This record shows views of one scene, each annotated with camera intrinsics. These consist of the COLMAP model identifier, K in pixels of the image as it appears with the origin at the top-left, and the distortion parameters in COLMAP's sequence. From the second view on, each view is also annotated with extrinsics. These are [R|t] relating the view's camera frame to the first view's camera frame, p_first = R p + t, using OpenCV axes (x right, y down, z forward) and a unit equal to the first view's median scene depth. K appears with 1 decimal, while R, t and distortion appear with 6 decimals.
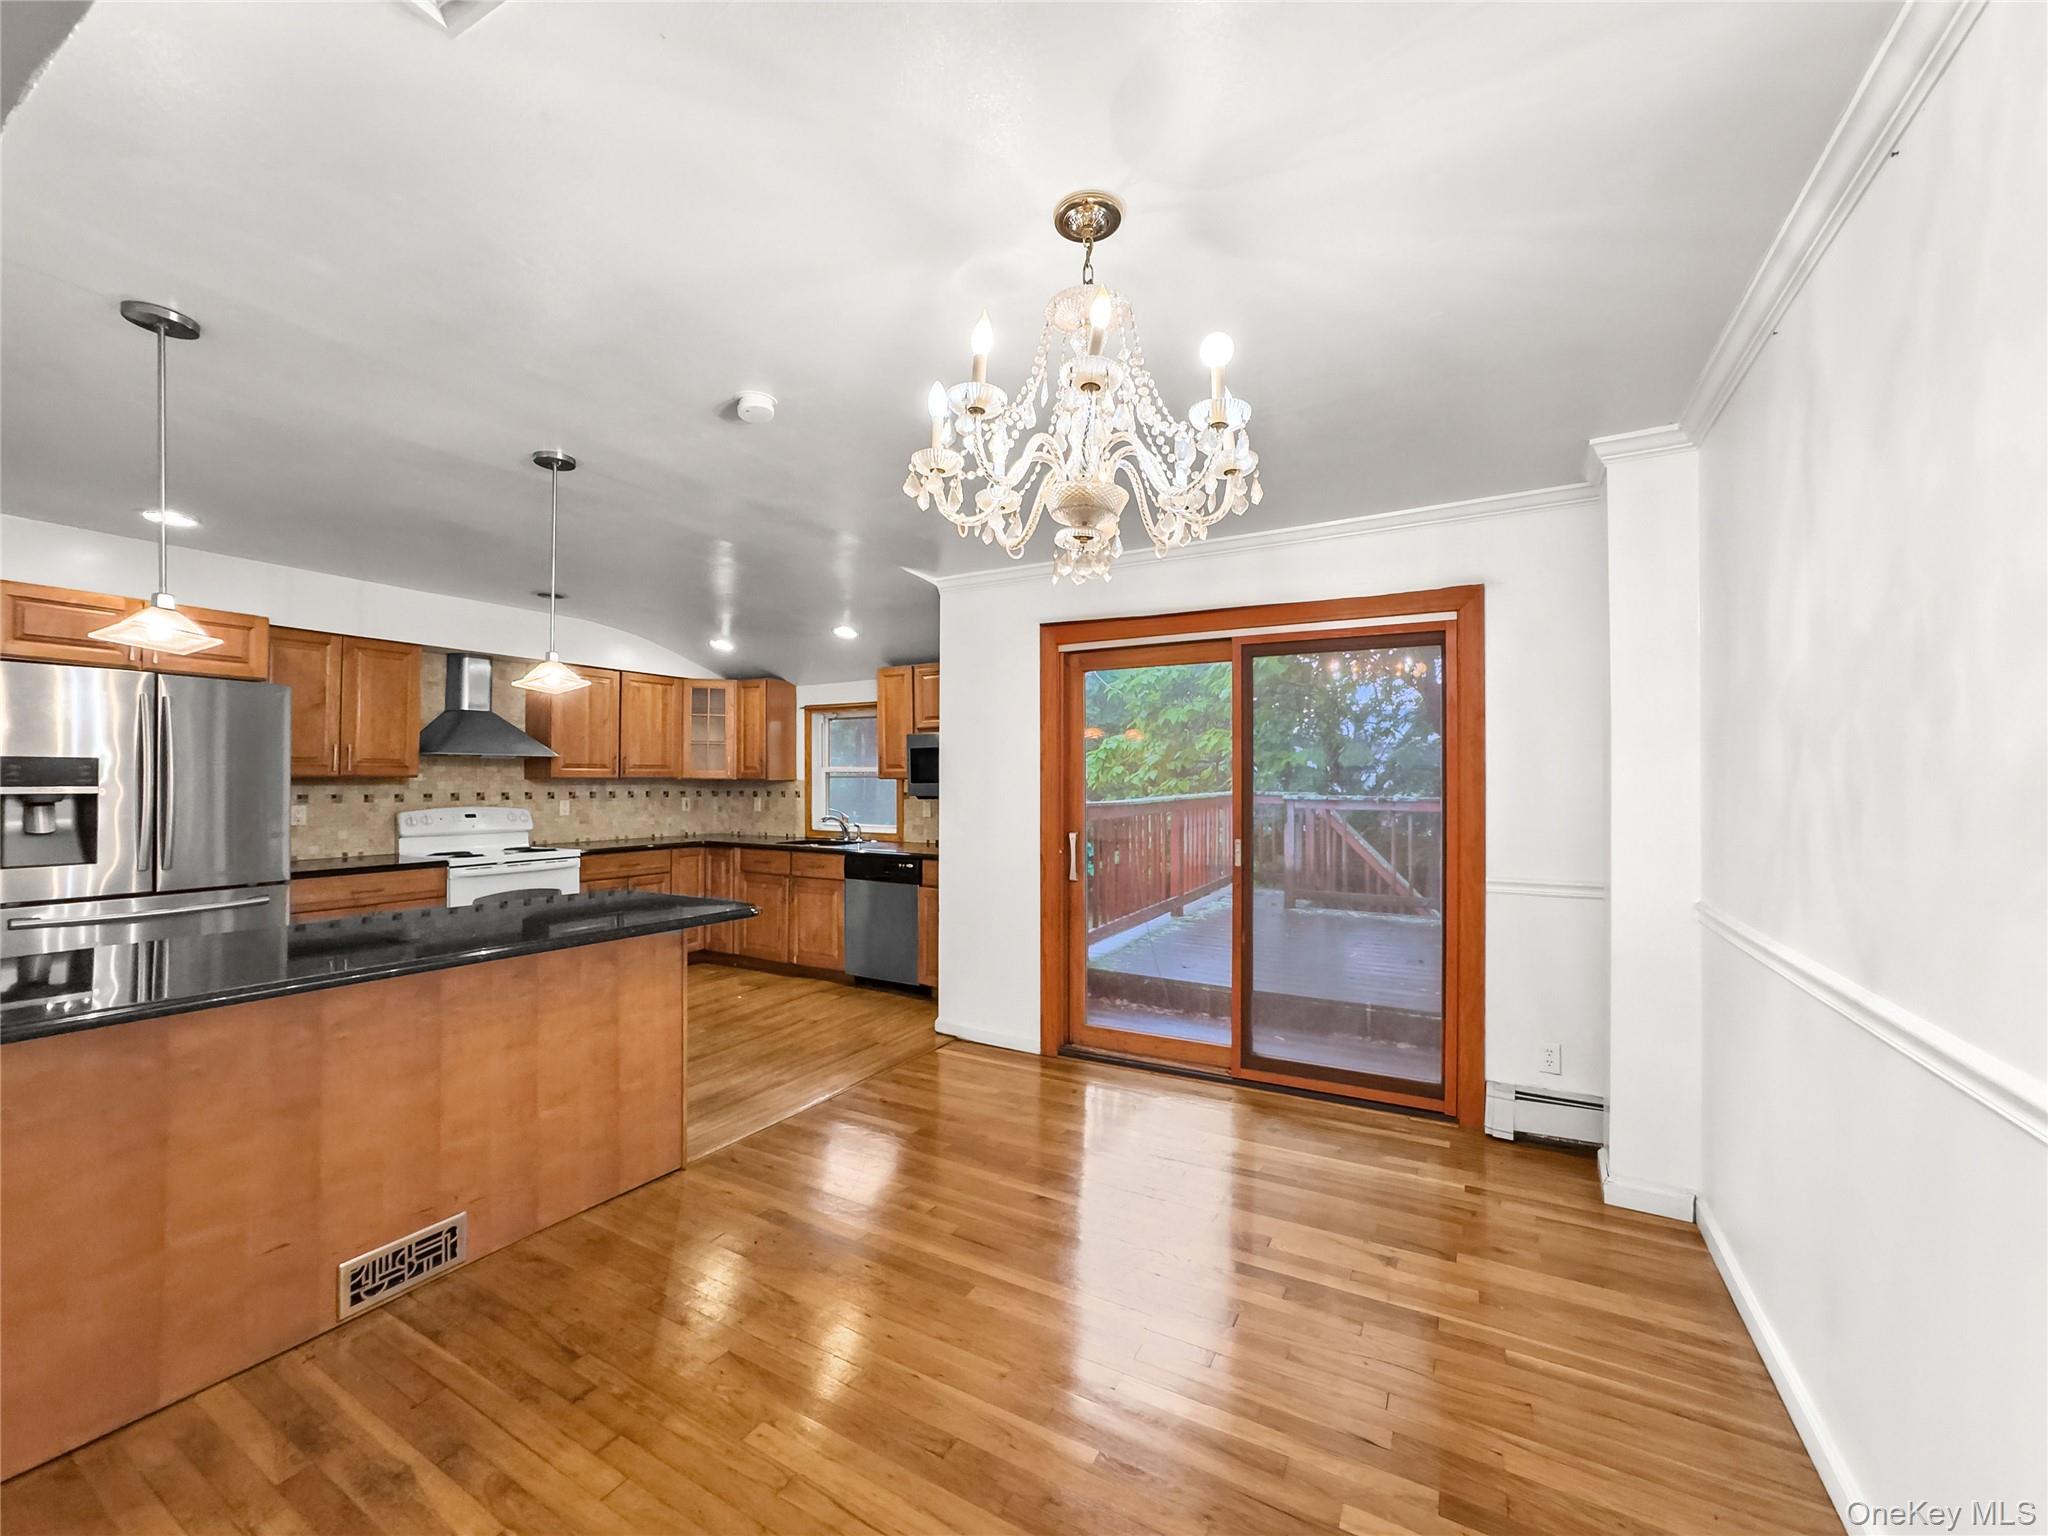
lens RADIAL K [[828.8, 0, 1014.3], [0, 828.8, 776.4], [0, 0, 1]] dist [-0.030516, 0.018665]
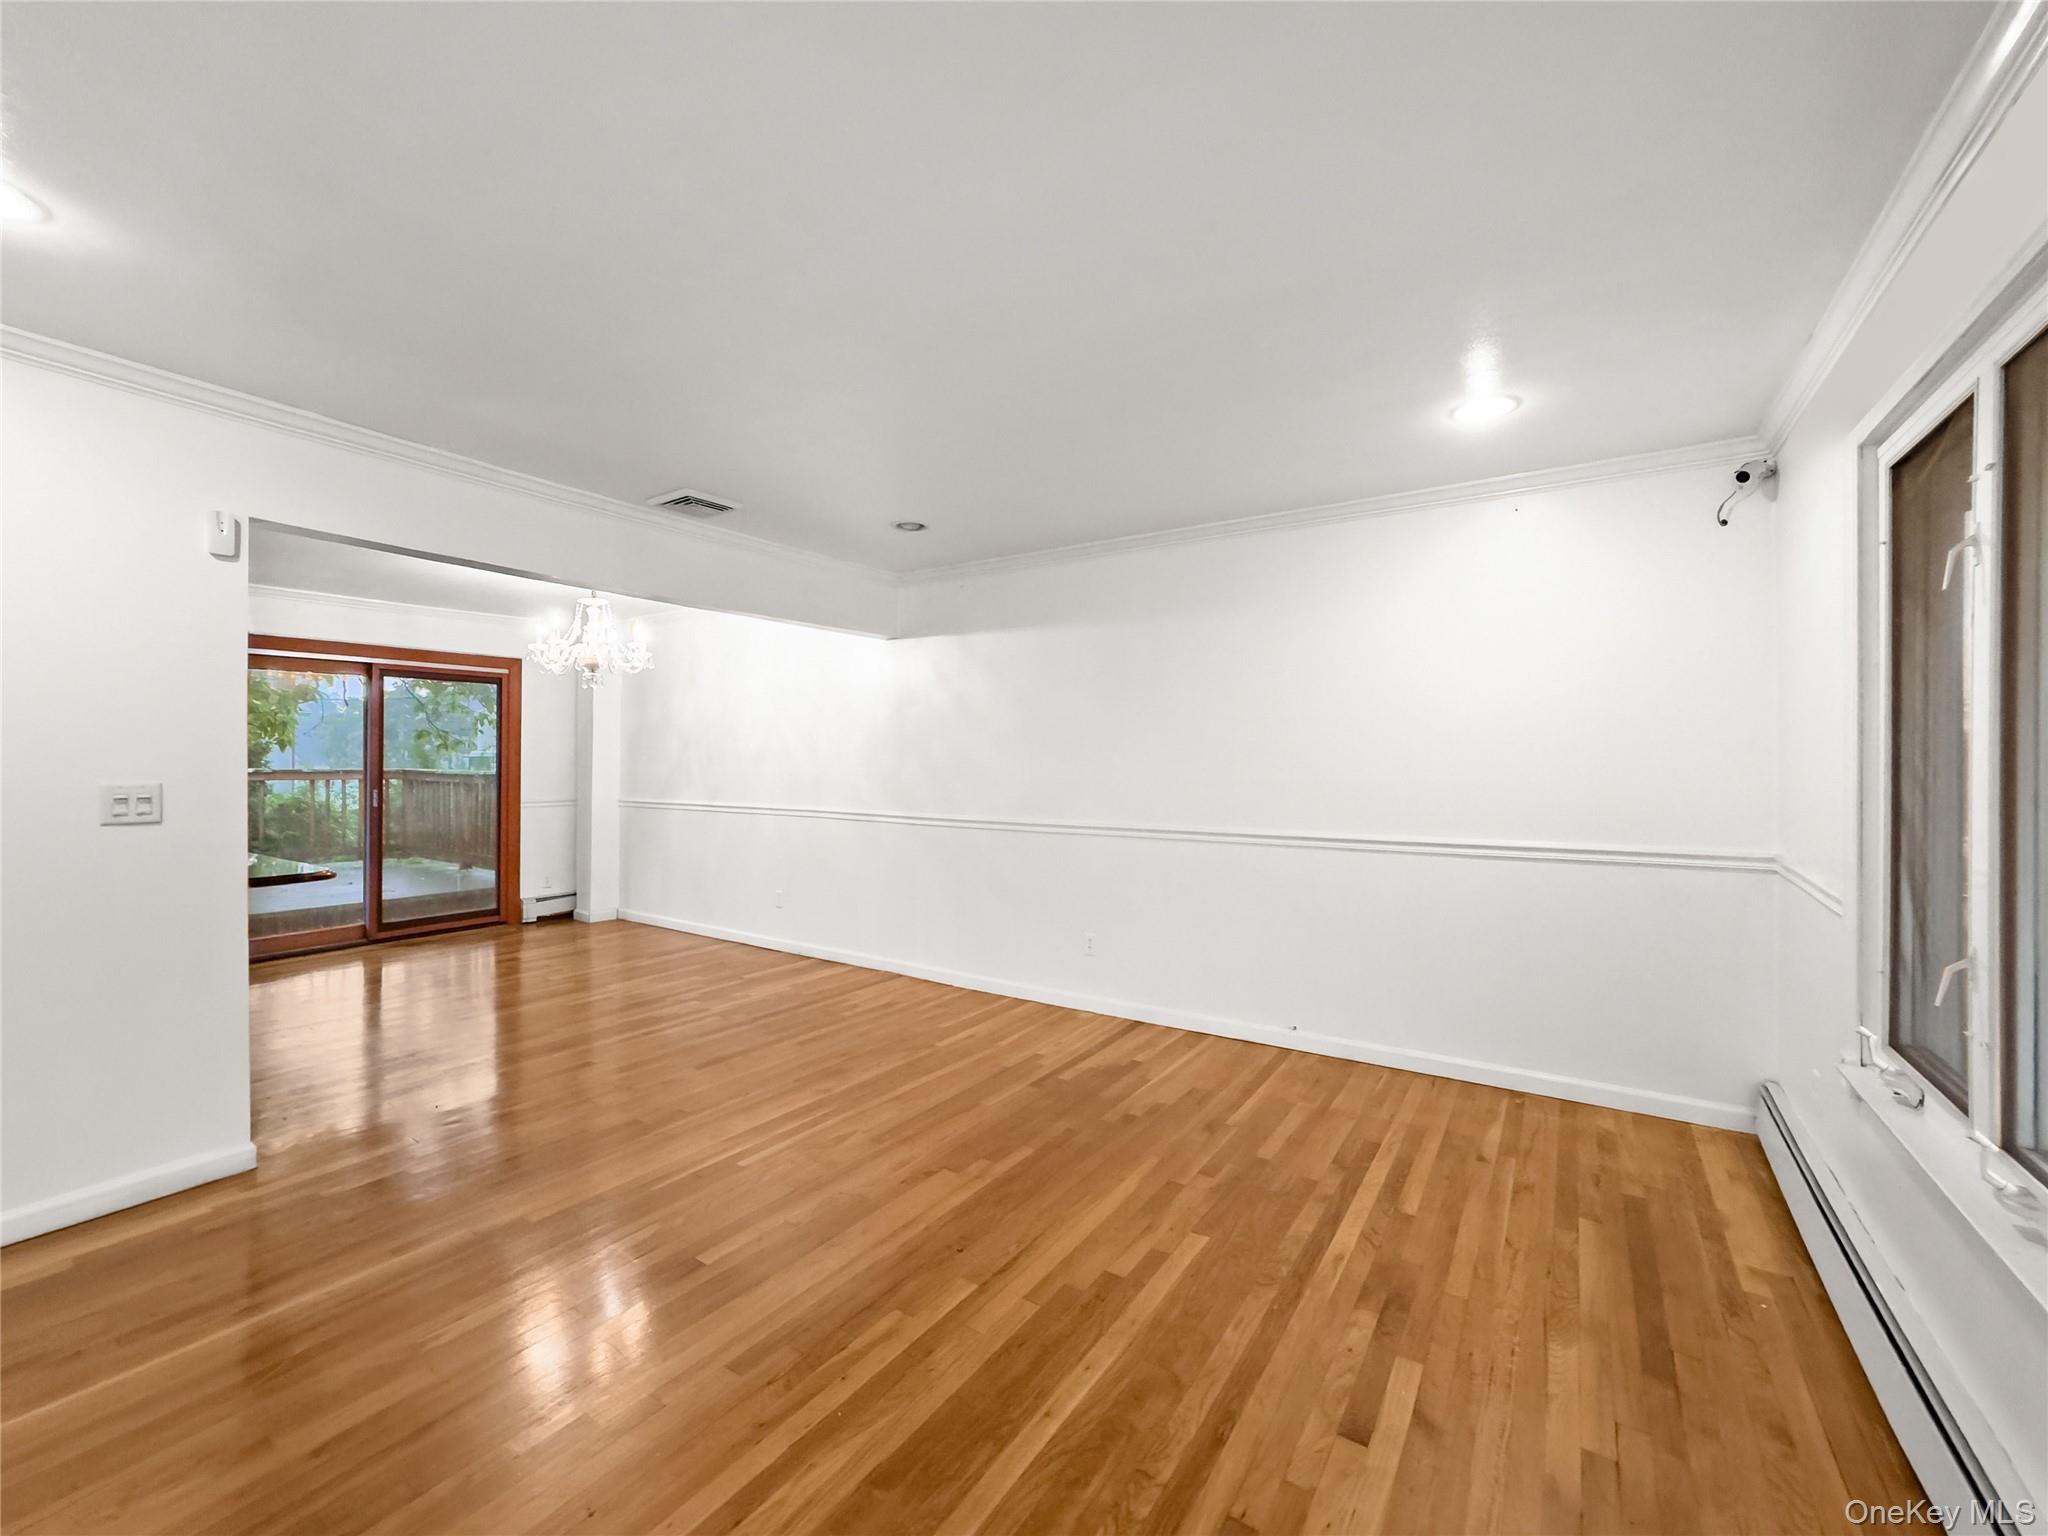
lens RADIAL K [[846.1, 0, 1032.2], [0, 846.1, 732.2], [0, 0, 1]] dist [-0.039129, 0.017528]
pose [[0.067945, 0.029972, 0.997239, -0.930650], [-0.003842, 0.999549, -0.029780, 0.006773], [-0.997682, -0.001808, 0.068029, -0.277068]]
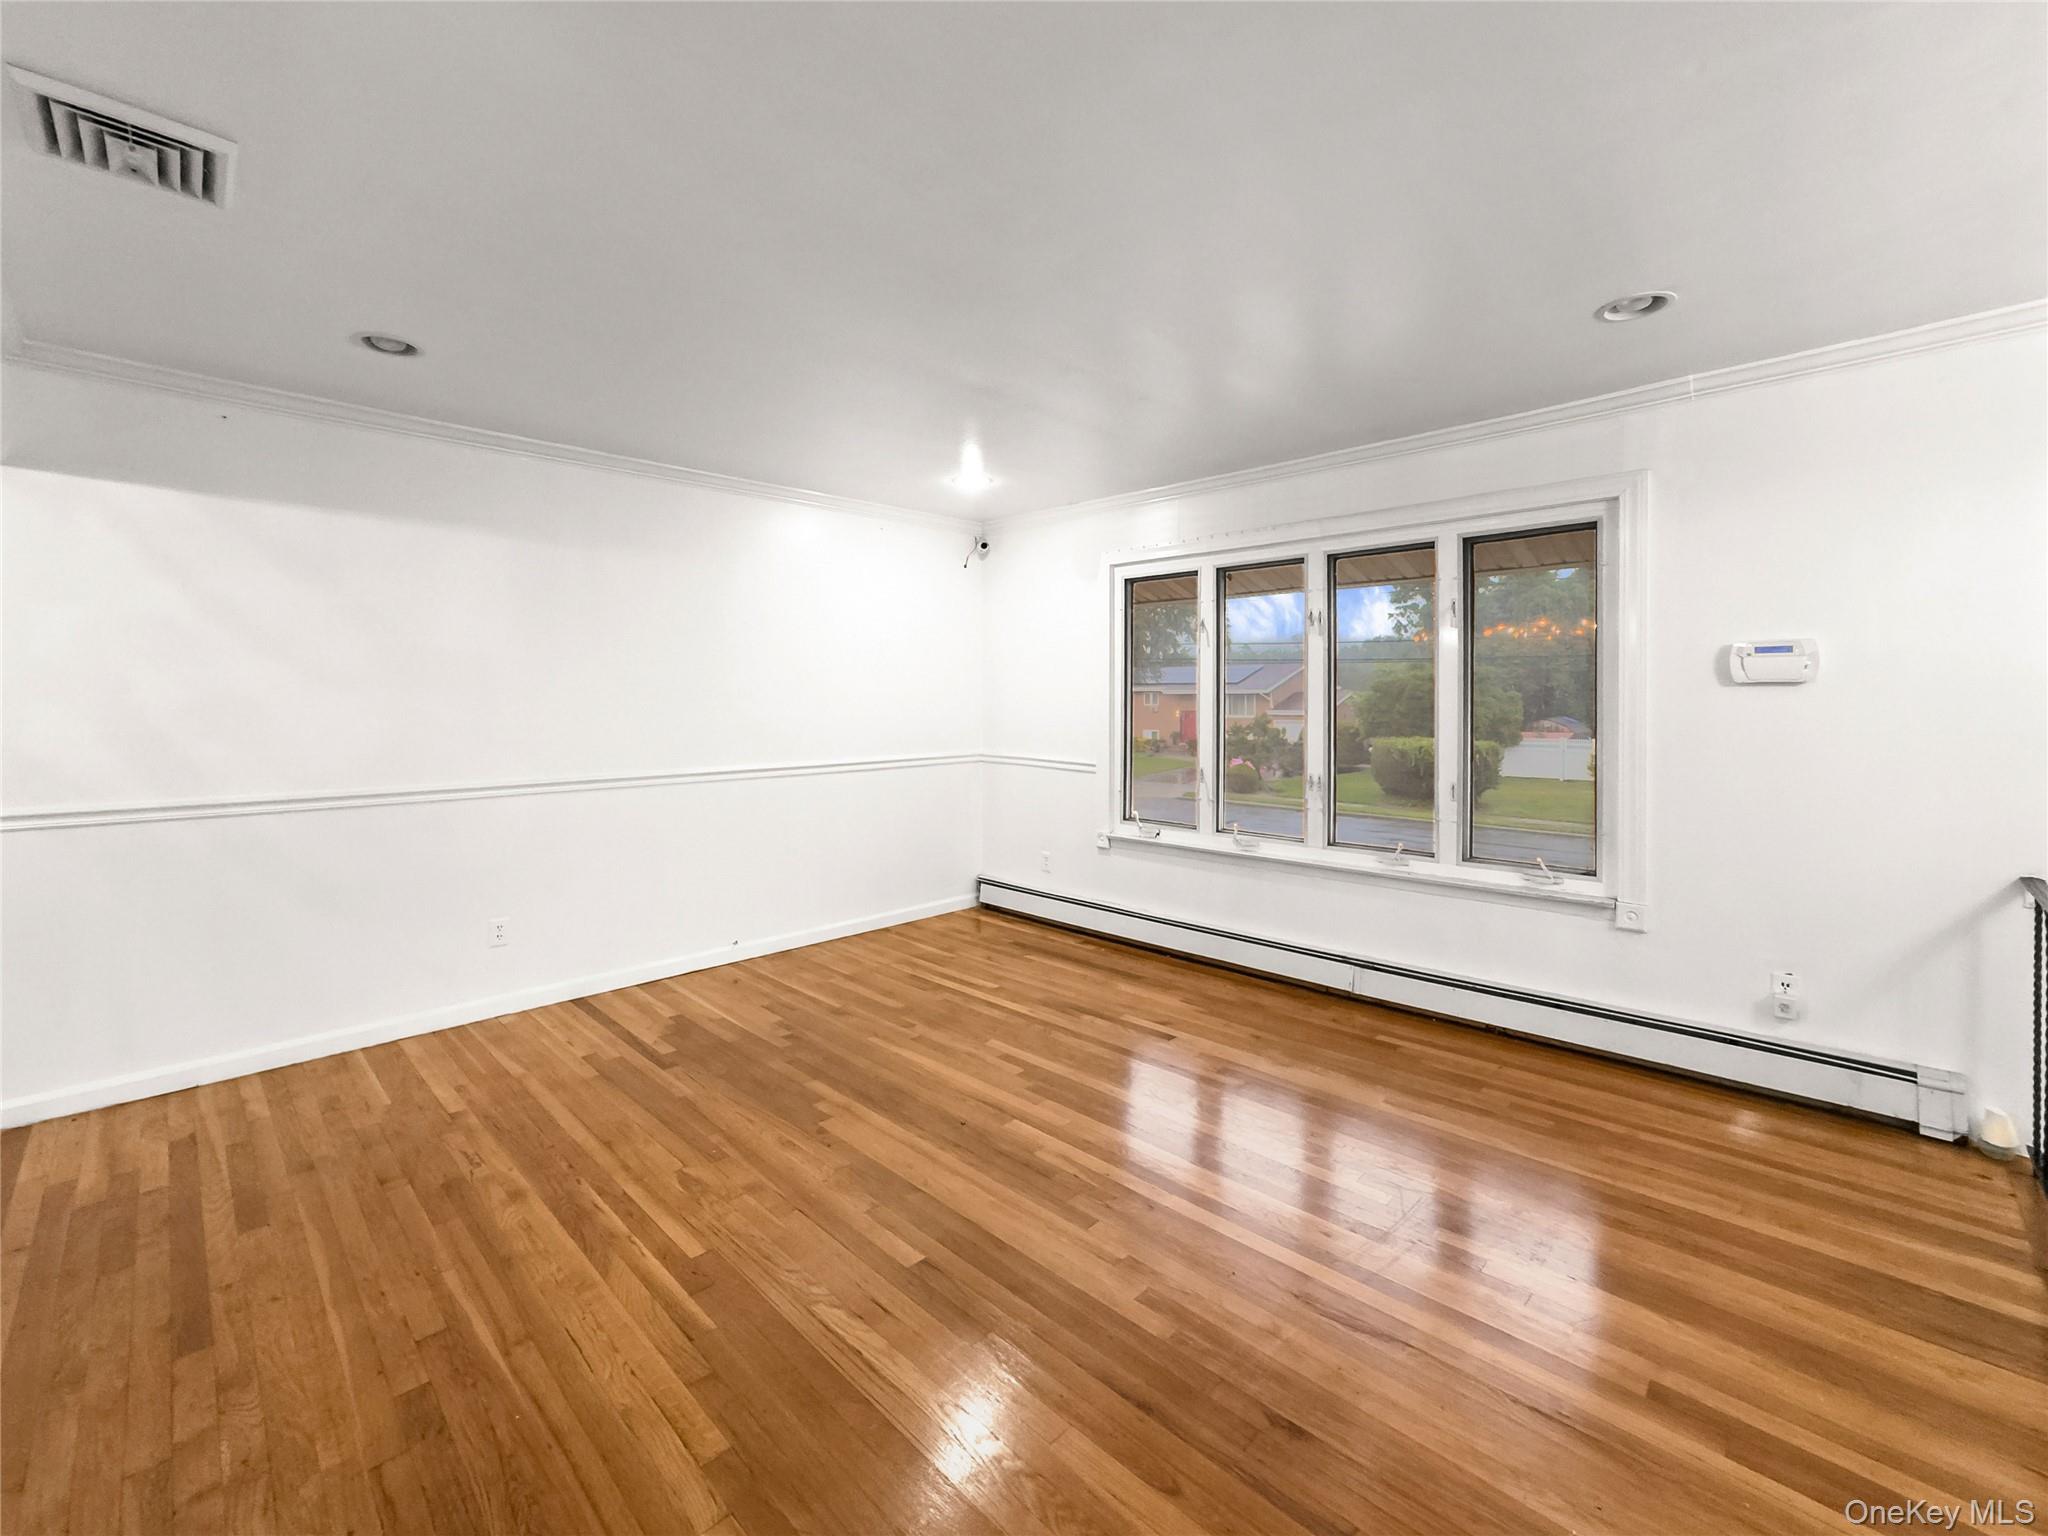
lens RADIAL K [[856.5, 0, 1031.0], [0, 856.5, 696.9], [0, 0, 1]] dist [-0.031199, 0.011431]
pose [[-0.968199, 0.000493, 0.250182, -0.646731], [-0.000743, 0.999988, -0.004849, 0.006381], [-0.250181, -0.004881, -0.968187, 0.309773]]
